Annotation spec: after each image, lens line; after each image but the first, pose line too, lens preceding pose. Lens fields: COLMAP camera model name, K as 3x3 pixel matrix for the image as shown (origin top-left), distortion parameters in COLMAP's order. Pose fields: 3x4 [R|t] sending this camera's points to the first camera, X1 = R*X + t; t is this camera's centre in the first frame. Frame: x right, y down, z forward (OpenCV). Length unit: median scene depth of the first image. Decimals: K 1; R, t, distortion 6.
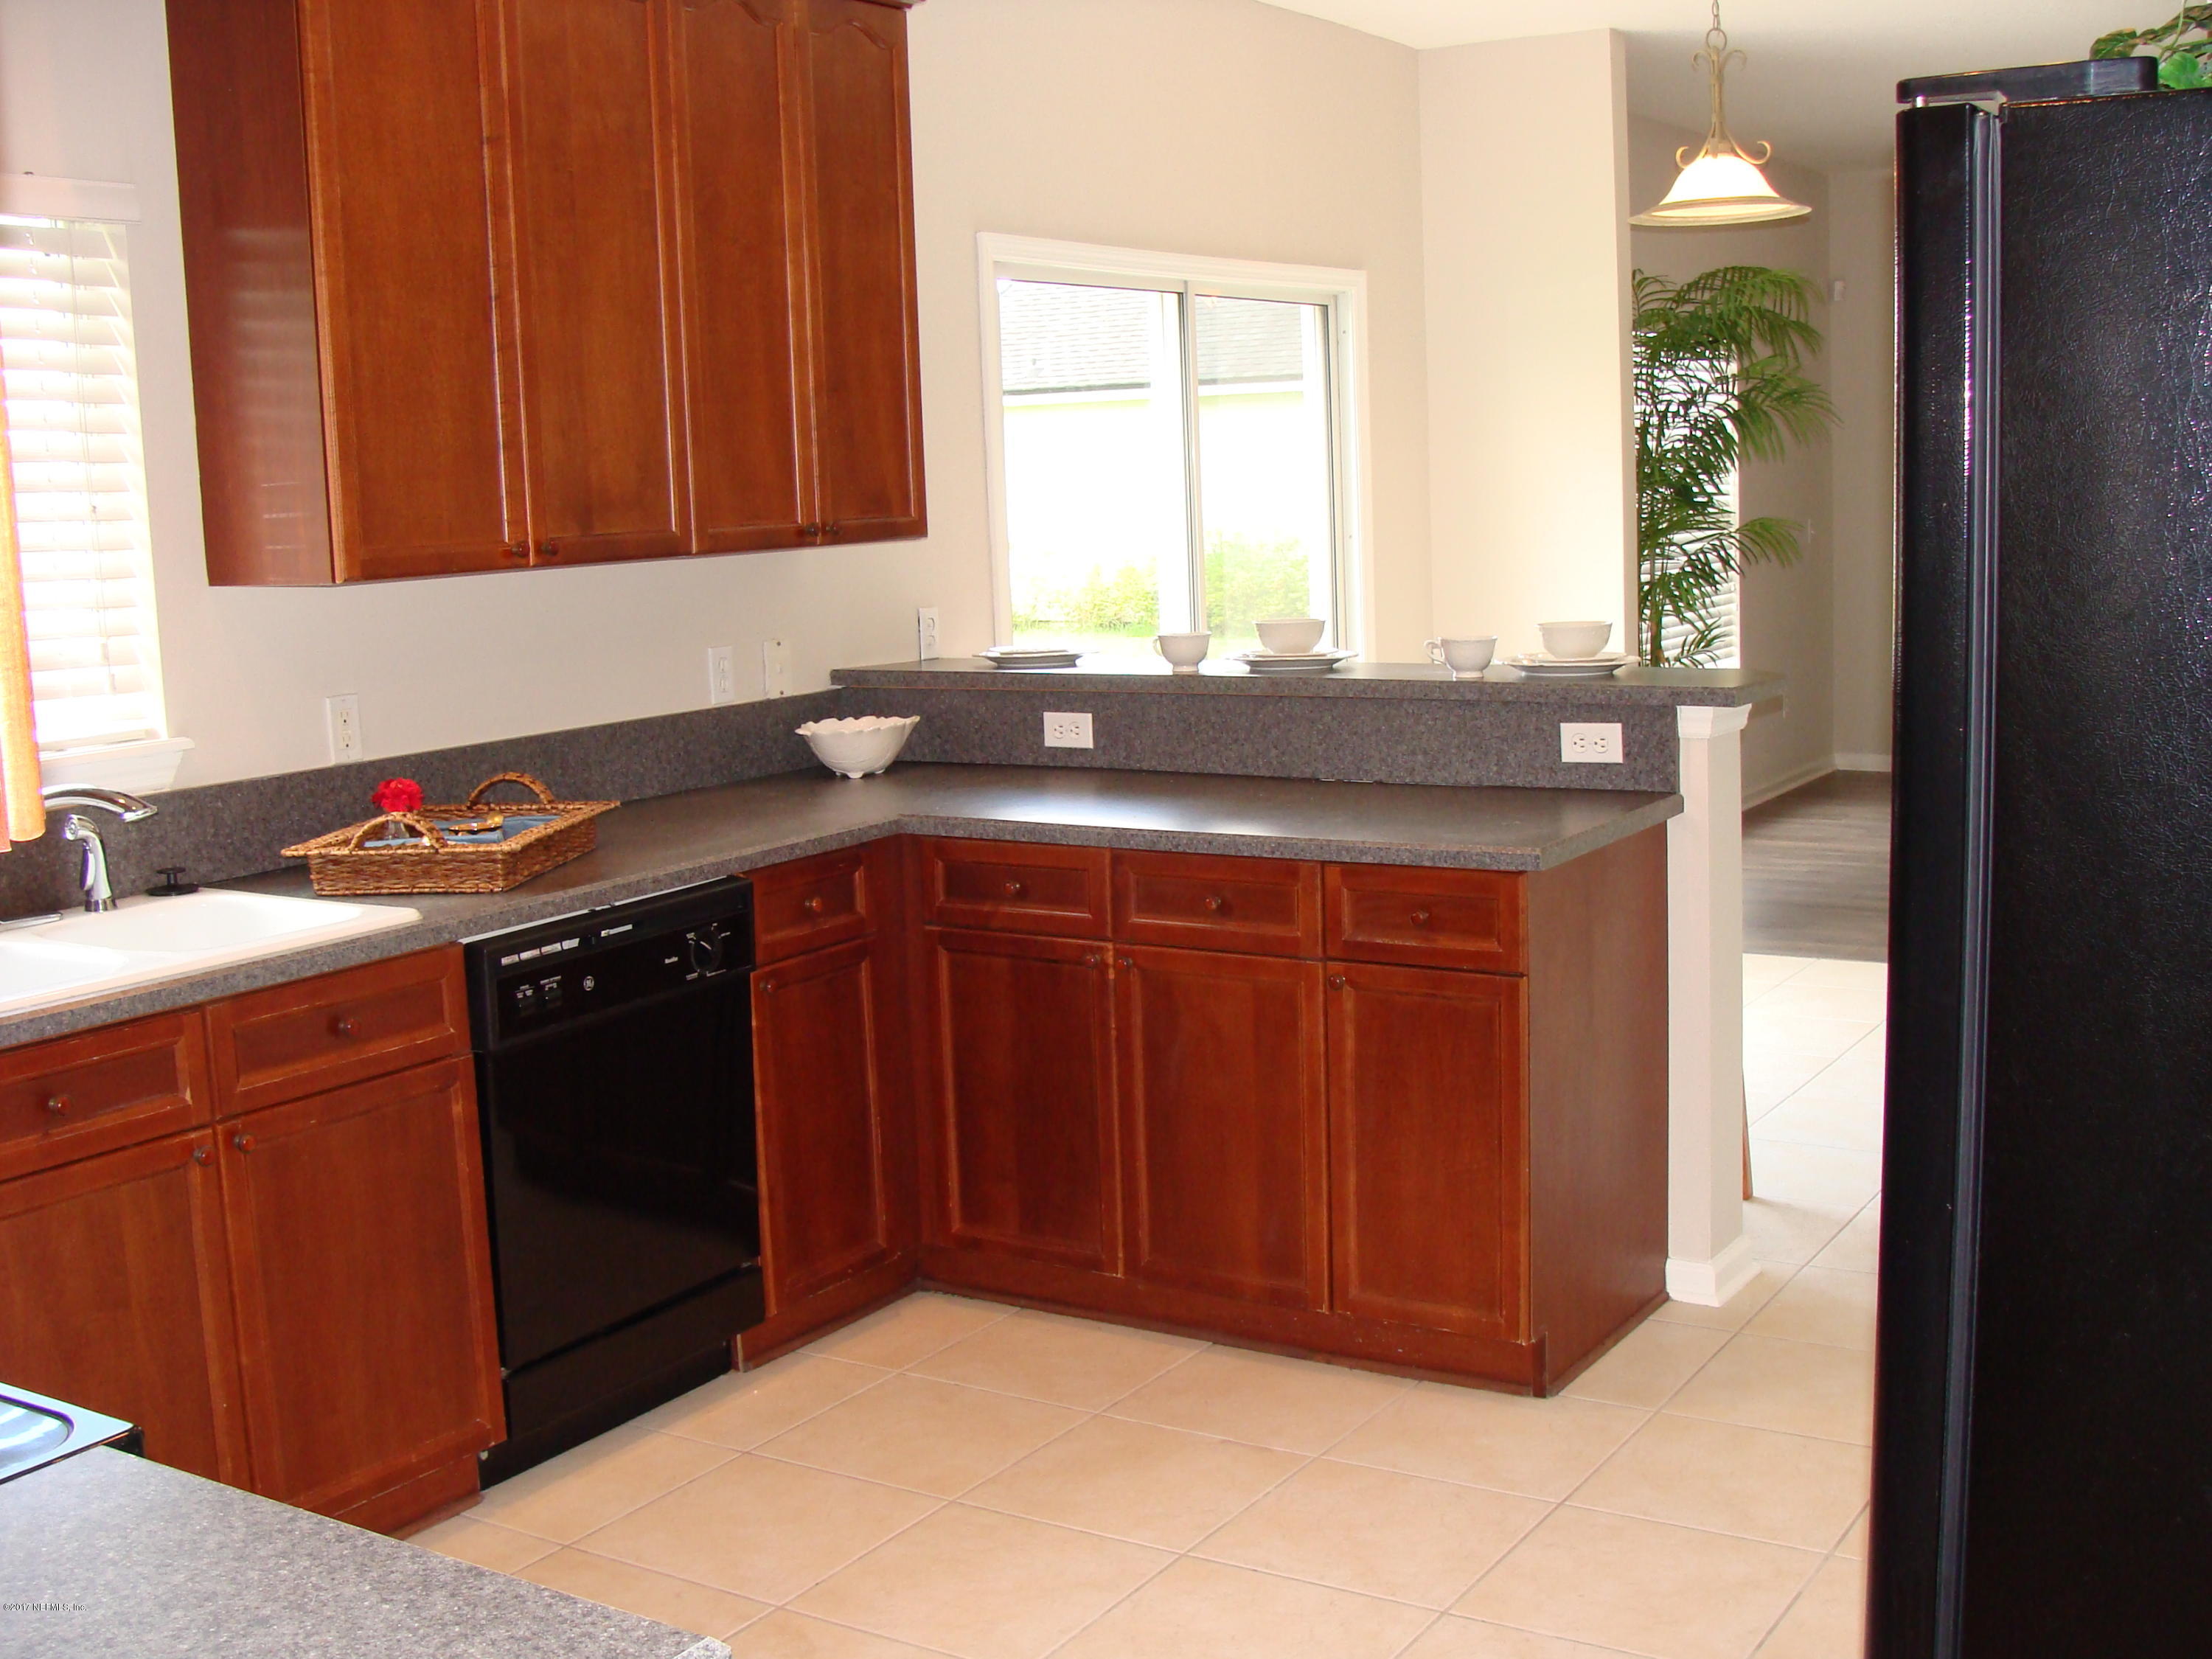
lens RADIAL K [[2456.7, 0, 1134.0], [0, 2456.7, 874.4], [0, 0, 1]] dist [-0.202809, 0.239250]
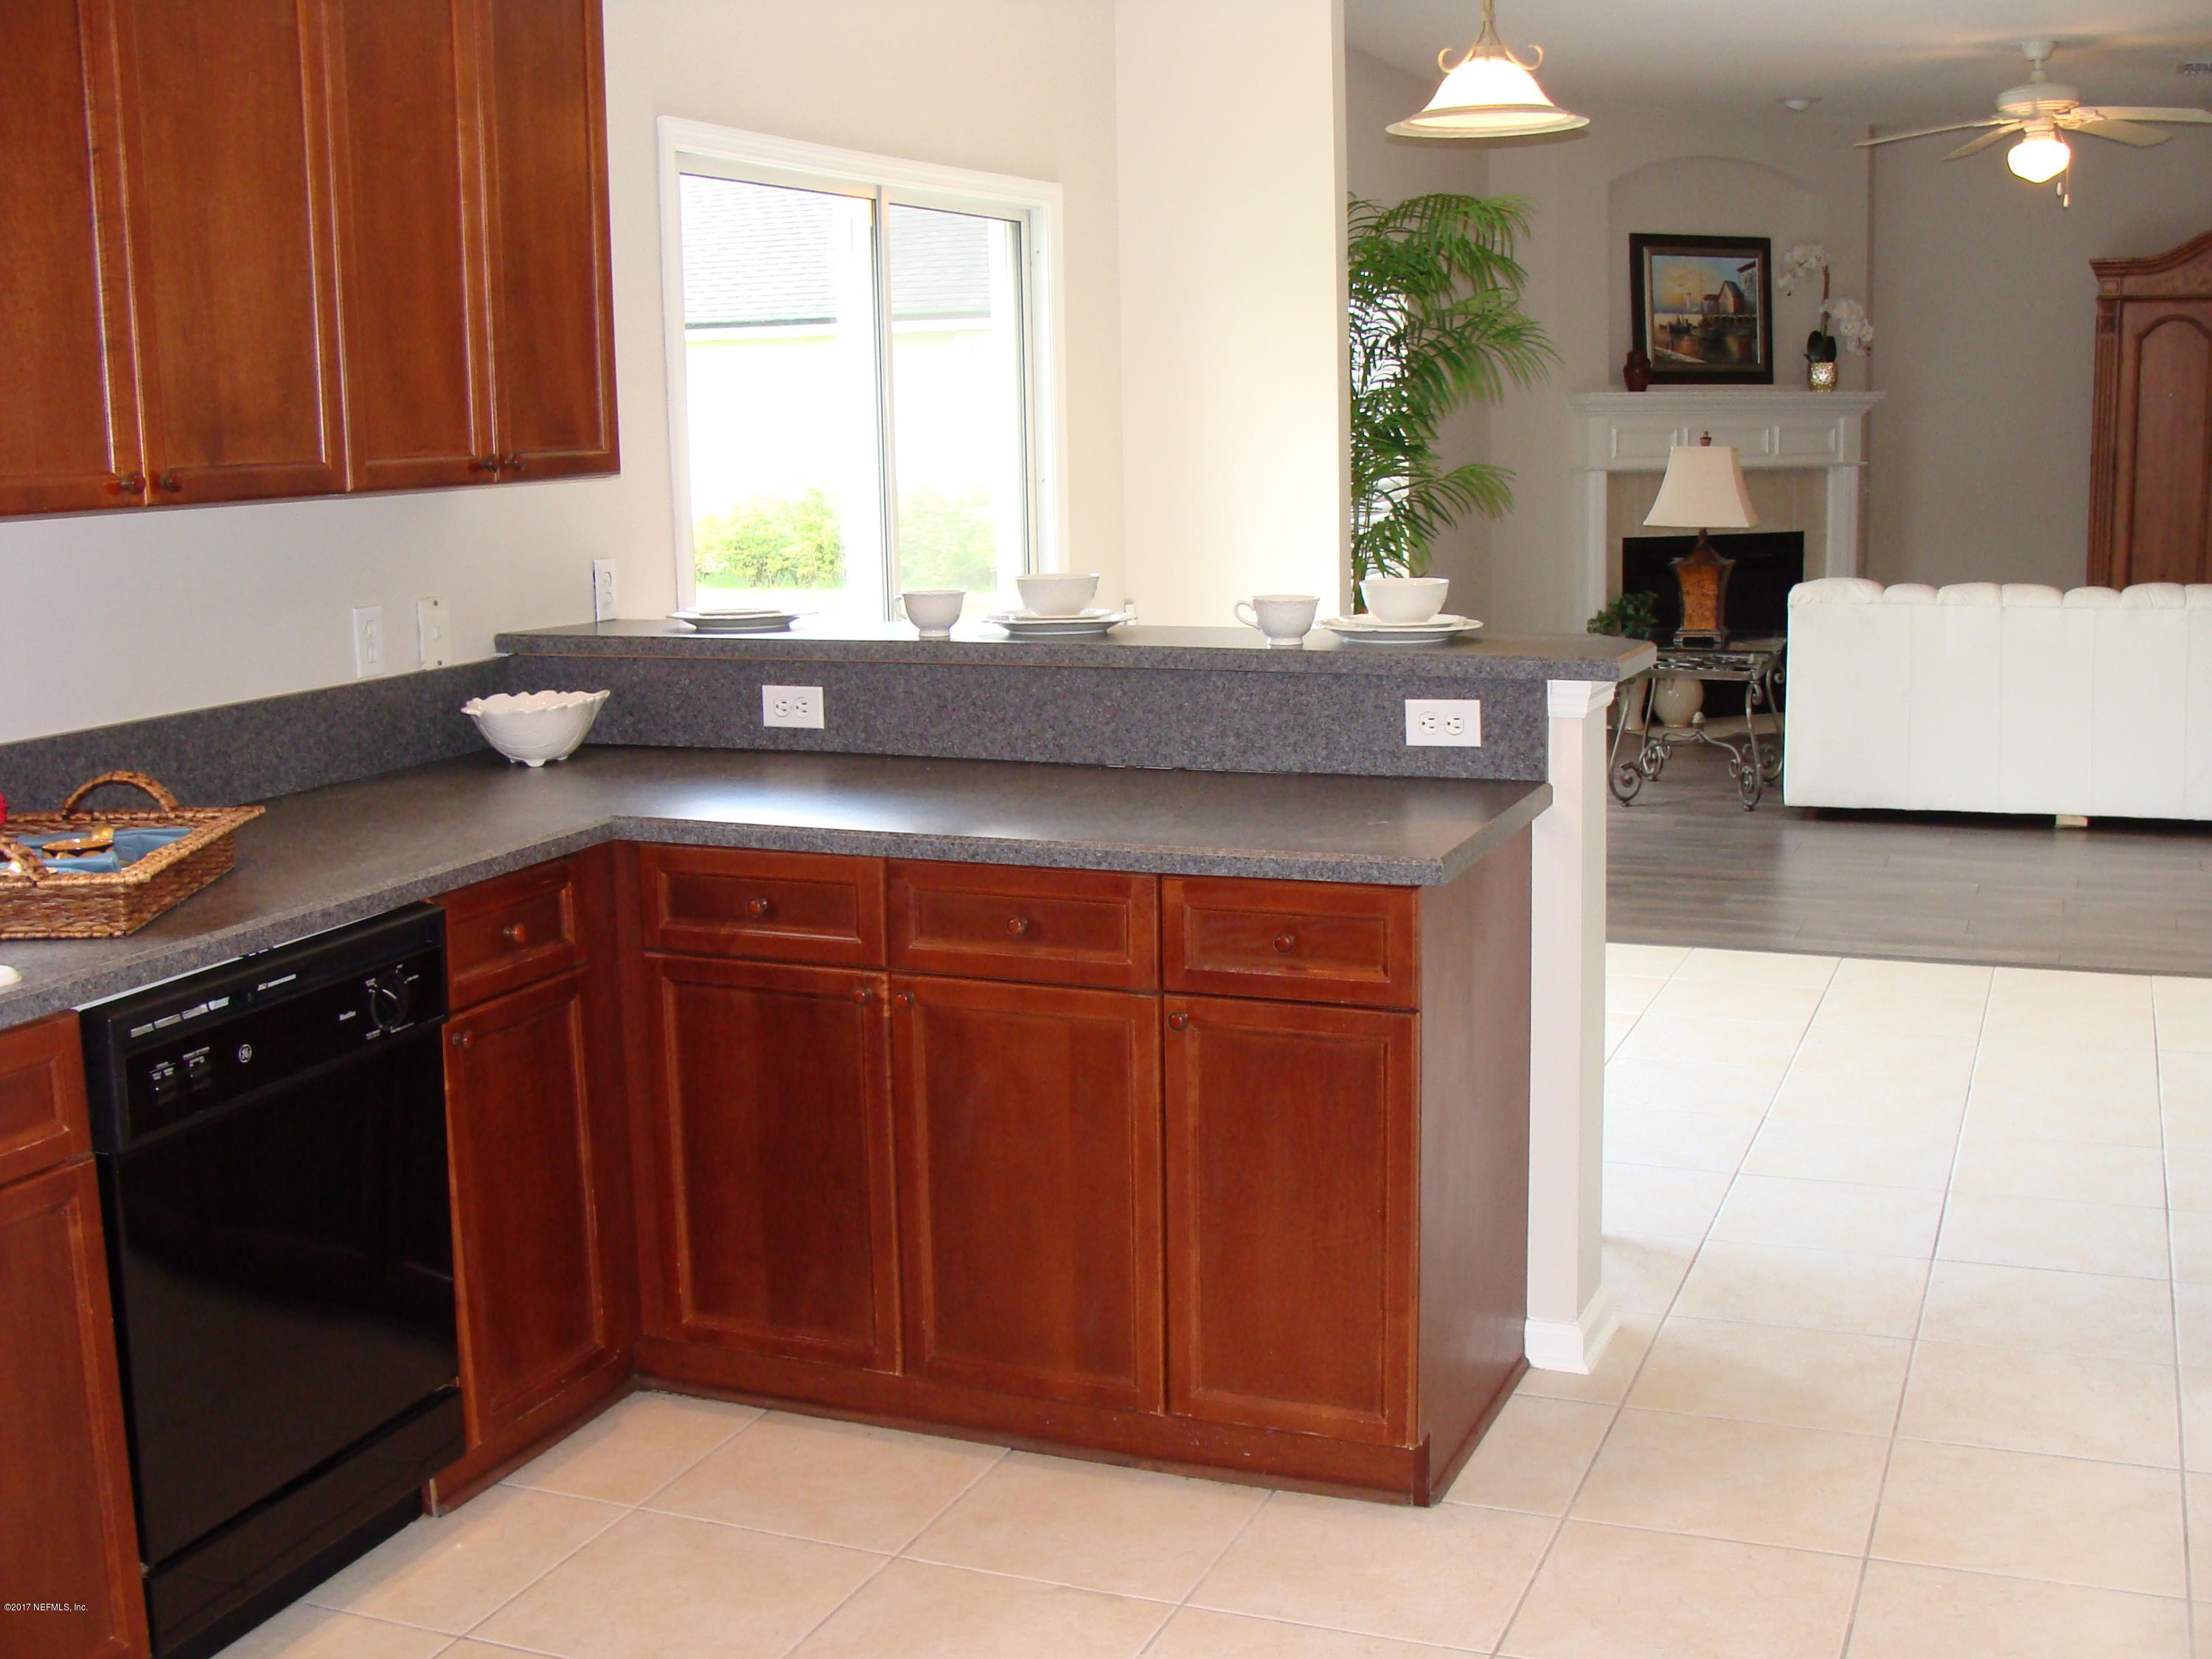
lens RADIAL K [[2456.7, 0, 1134.0], [0, 2456.7, 874.4], [0, 0, 1]] dist [-0.202809, 0.239250]
pose [[0.983348, -0.015265, 0.181092, -0.074231], [0.011532, 0.999699, 0.021652, -0.021274], [-0.181368, -0.019203, 0.983228, 0.183605]]
